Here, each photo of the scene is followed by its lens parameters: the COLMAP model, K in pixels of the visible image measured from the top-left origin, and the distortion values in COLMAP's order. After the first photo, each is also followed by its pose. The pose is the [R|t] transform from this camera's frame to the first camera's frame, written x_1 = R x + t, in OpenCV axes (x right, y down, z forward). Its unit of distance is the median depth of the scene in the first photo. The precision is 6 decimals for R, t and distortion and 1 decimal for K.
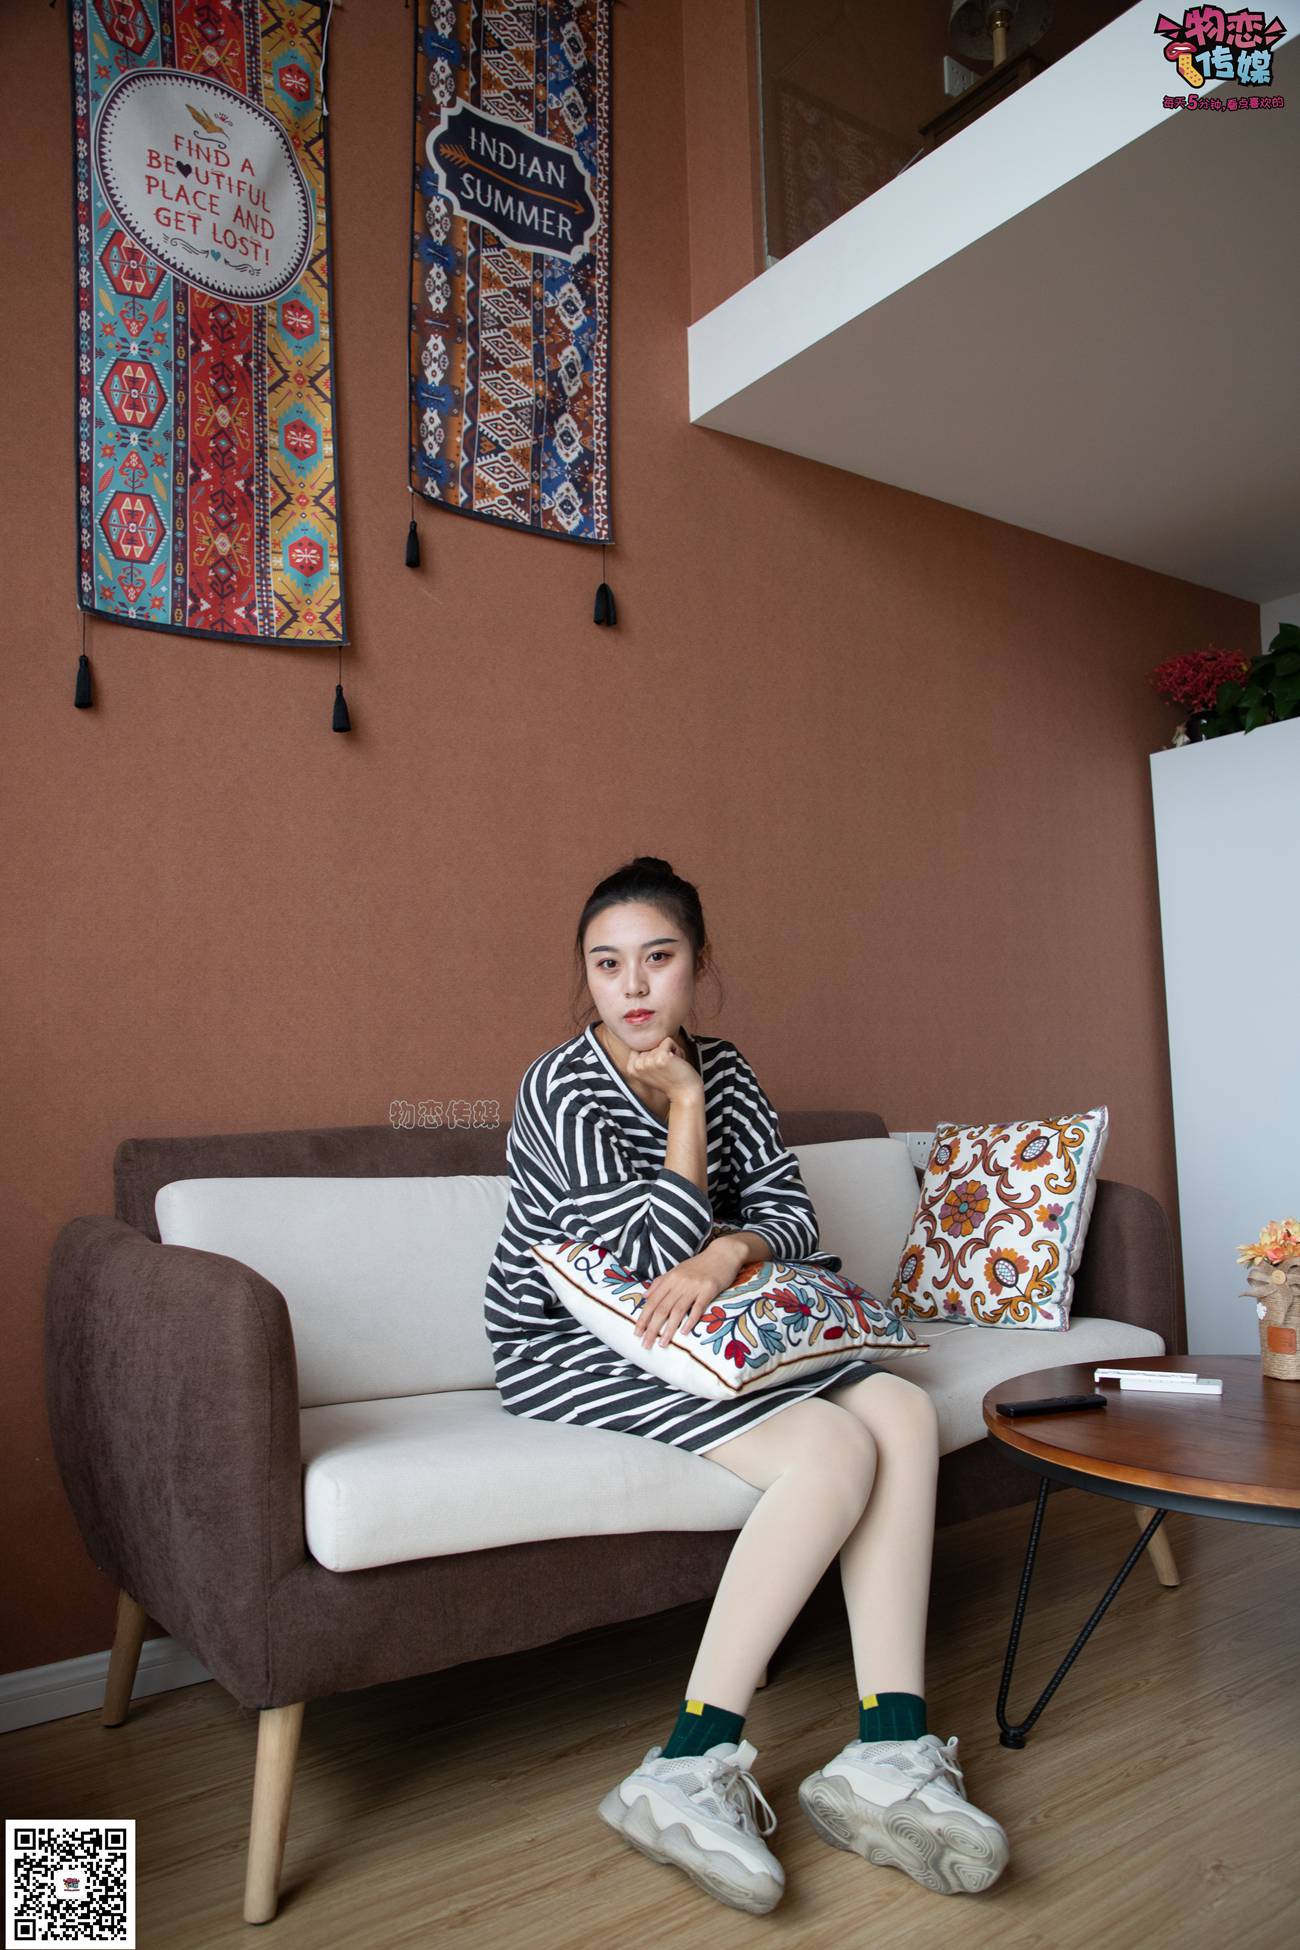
lens RADIAL K [[1482.3, 0, 650.0], [0, 1482.3, 975.0], [0, 0, 1]] dist [-0.010171, -0.001740]
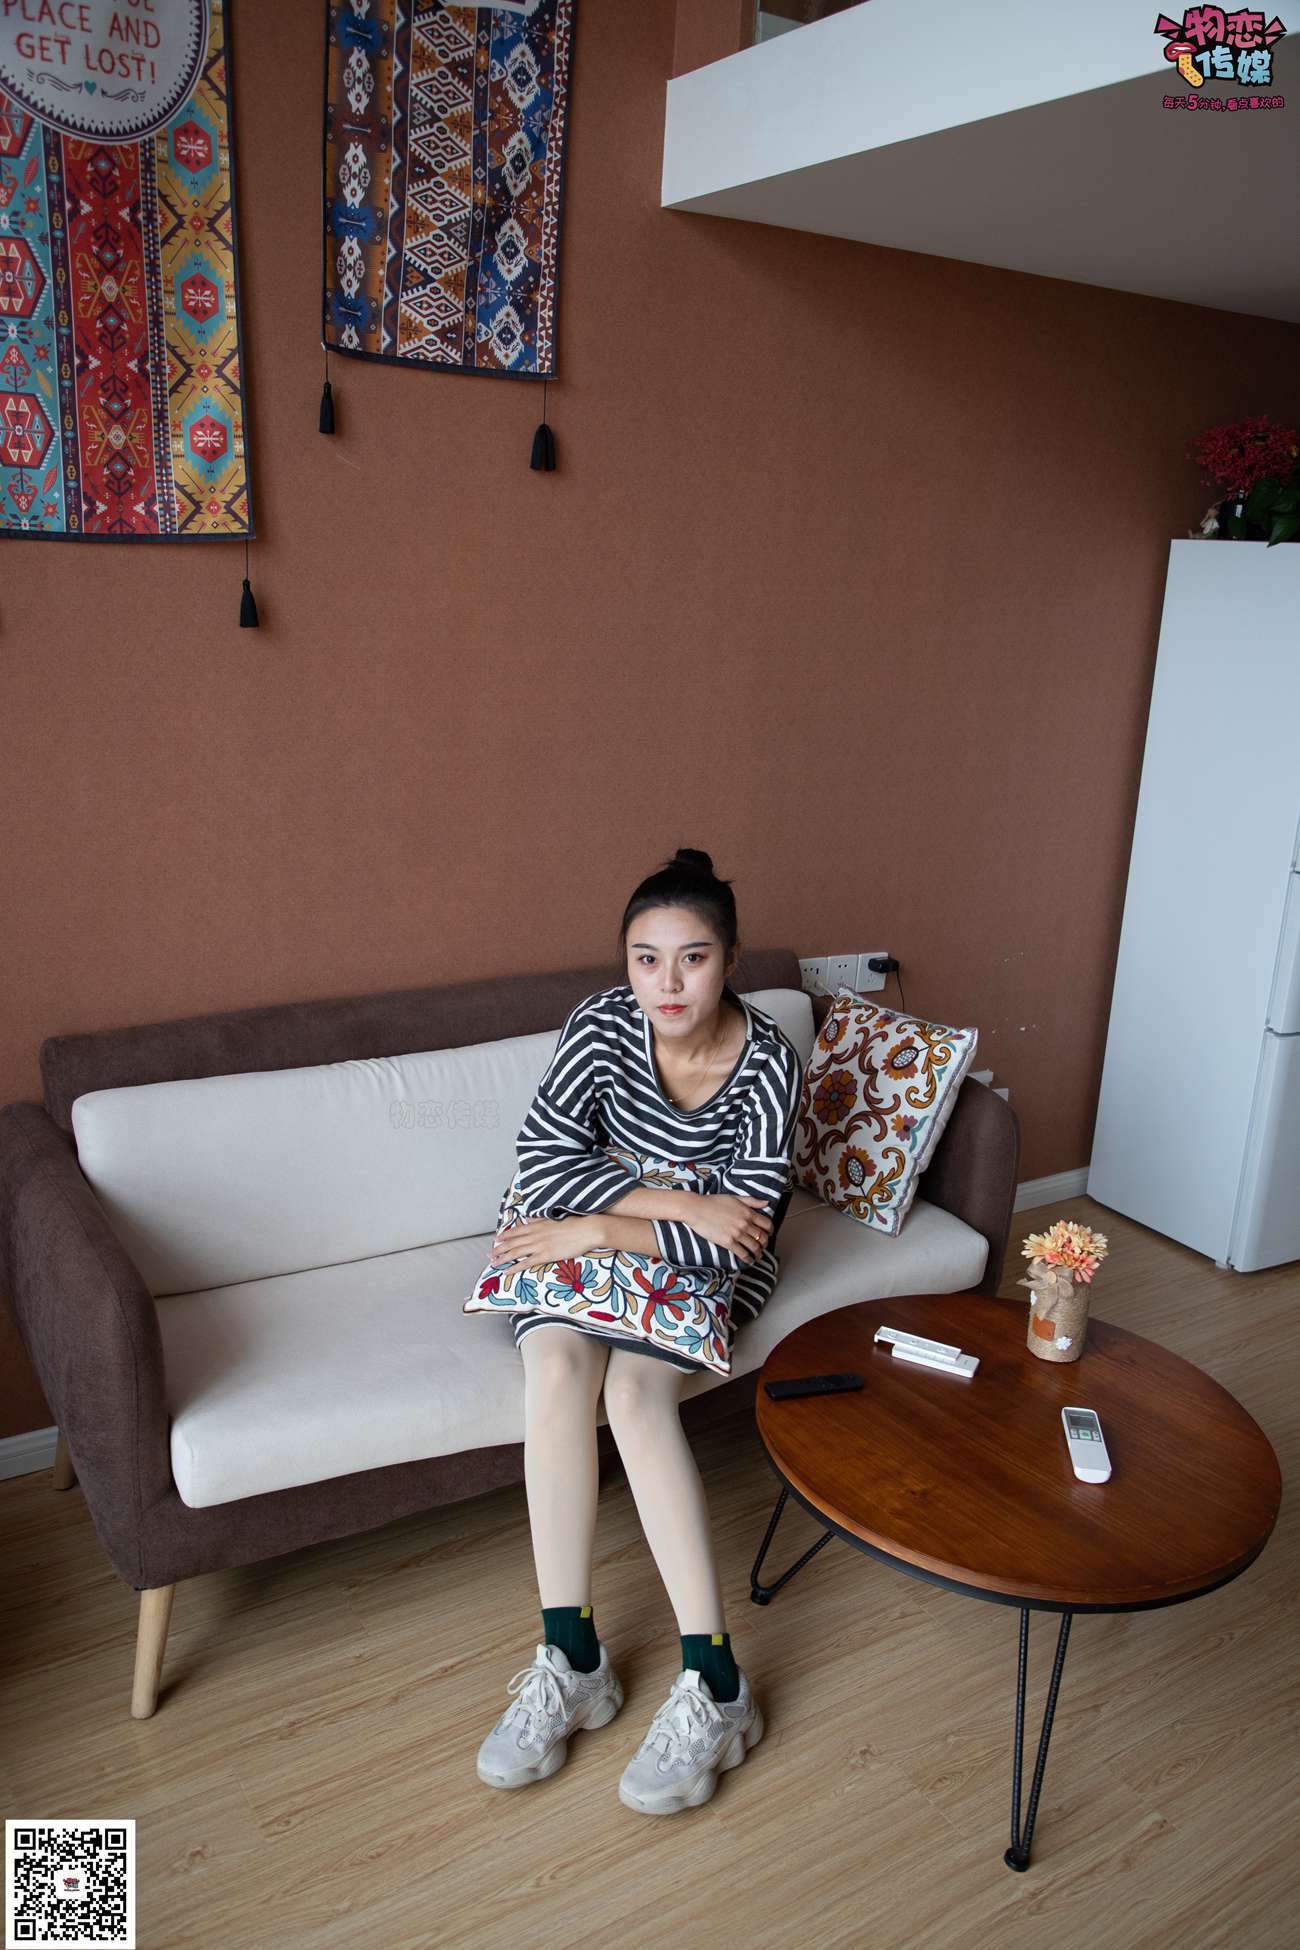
lens RADIAL K [[1560.2, 0, 650.0], [0, 1560.2, 975.0], [0, 0, 1]] dist [-0.000104, 0.016378]
pose [[0.994729, 0.092912, -0.043367, 0.124553], [-0.070920, 0.928918, 0.363429, -0.343508], [0.074052, -0.358438, 0.930612, -0.037497]]
